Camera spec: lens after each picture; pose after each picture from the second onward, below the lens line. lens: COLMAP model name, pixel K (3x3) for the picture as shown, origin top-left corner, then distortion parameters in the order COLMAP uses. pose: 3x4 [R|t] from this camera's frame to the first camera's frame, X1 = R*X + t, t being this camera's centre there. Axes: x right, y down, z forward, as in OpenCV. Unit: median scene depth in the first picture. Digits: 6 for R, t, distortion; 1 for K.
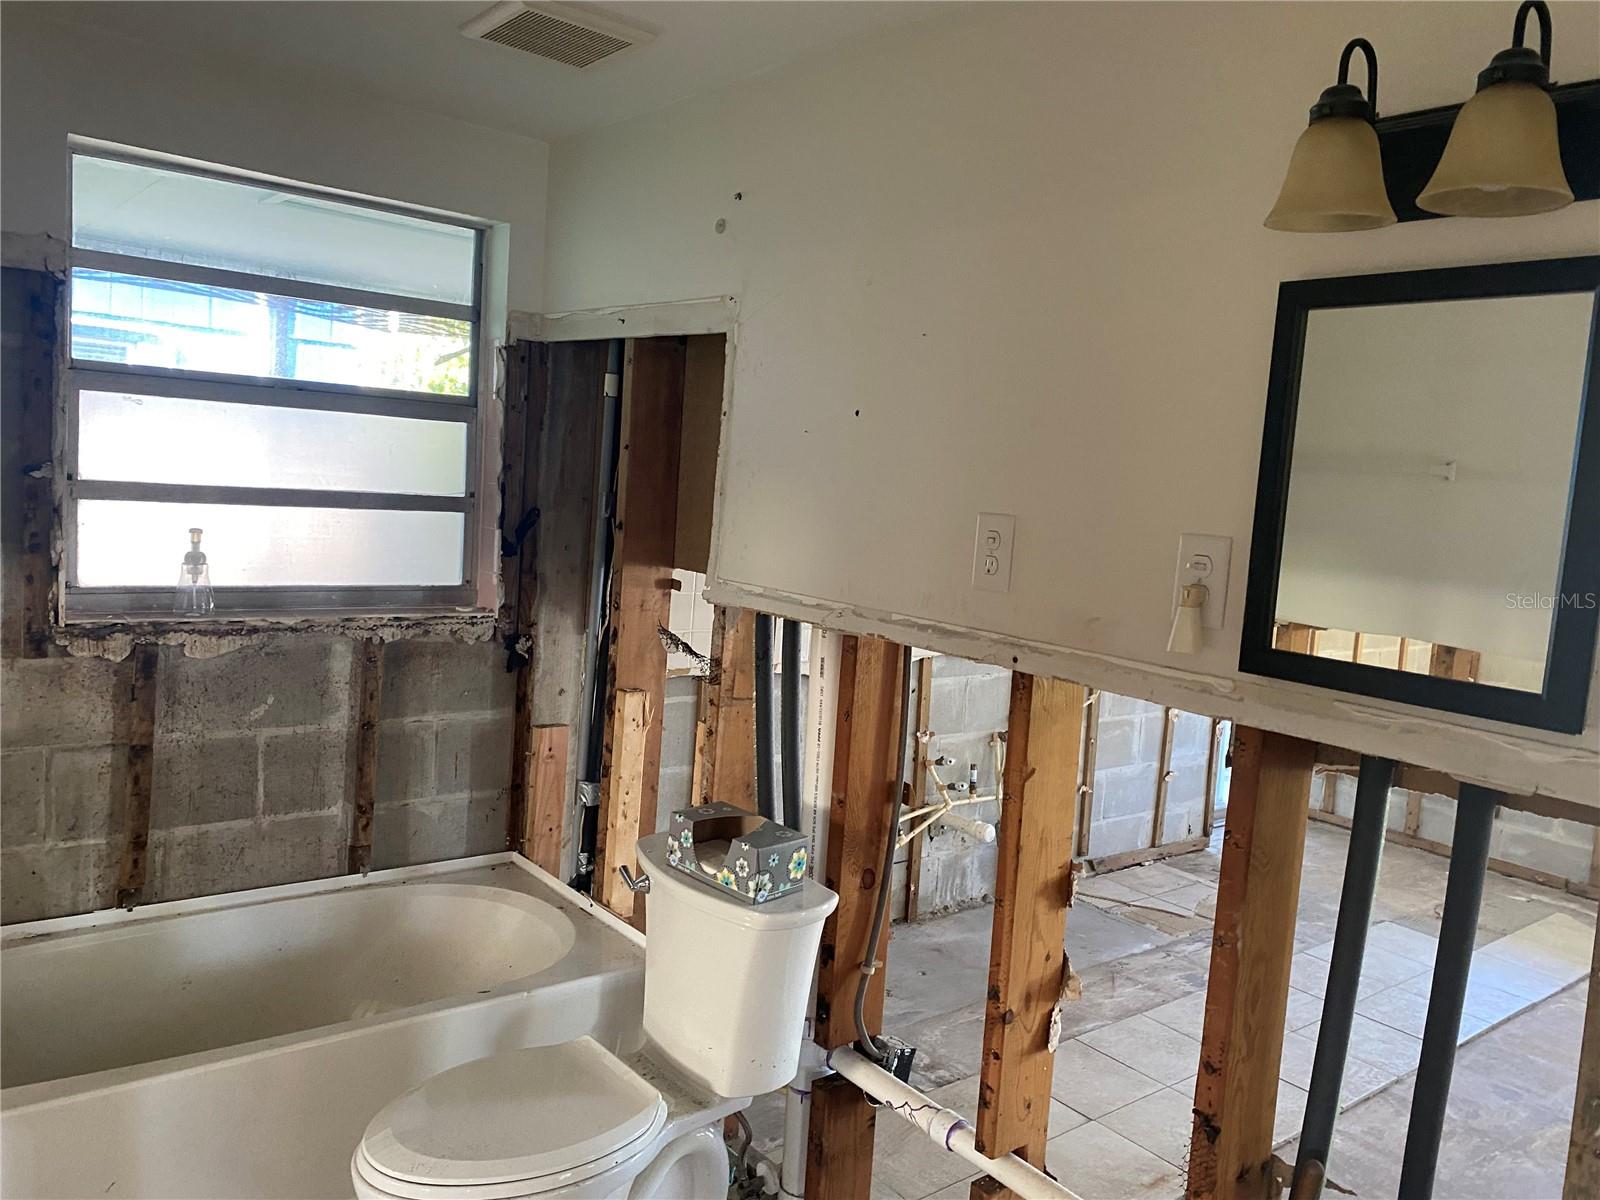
lens RADIAL K [[1221.9, 0, 800.6], [0, 1221.9, 588.6], [0, 0, 1]] dist [0.046071, -0.048617]
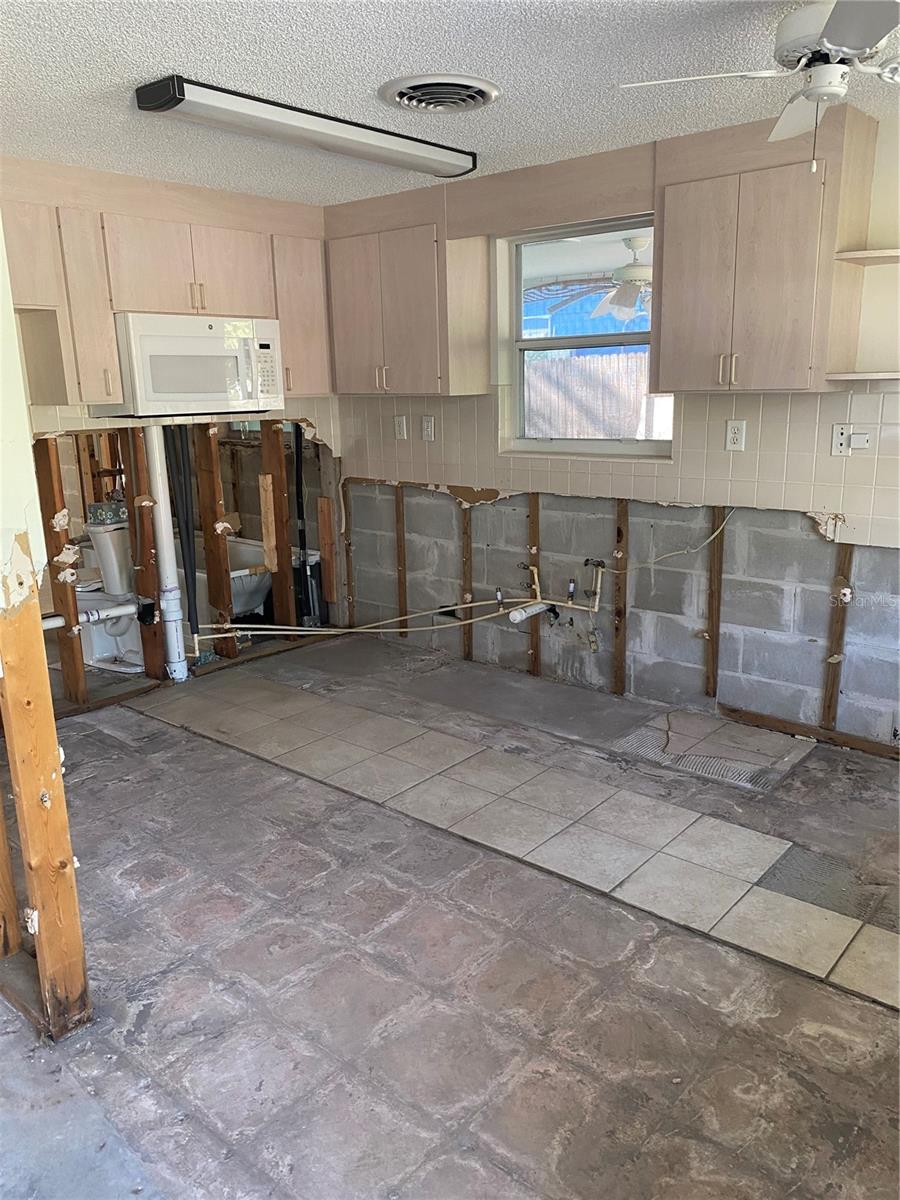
lens RADIAL K [[916.4, 0, 457.2], [0, 916.4, 605.4], [0, 0, 1]] dist [0.046071, -0.048617]
pose [[0.180299, 0.160905, -0.970362, 1.792480], [-0.063355, 0.986380, 0.151790, 0.045746], [0.981569, 0.034110, 0.188037, 1.124497]]
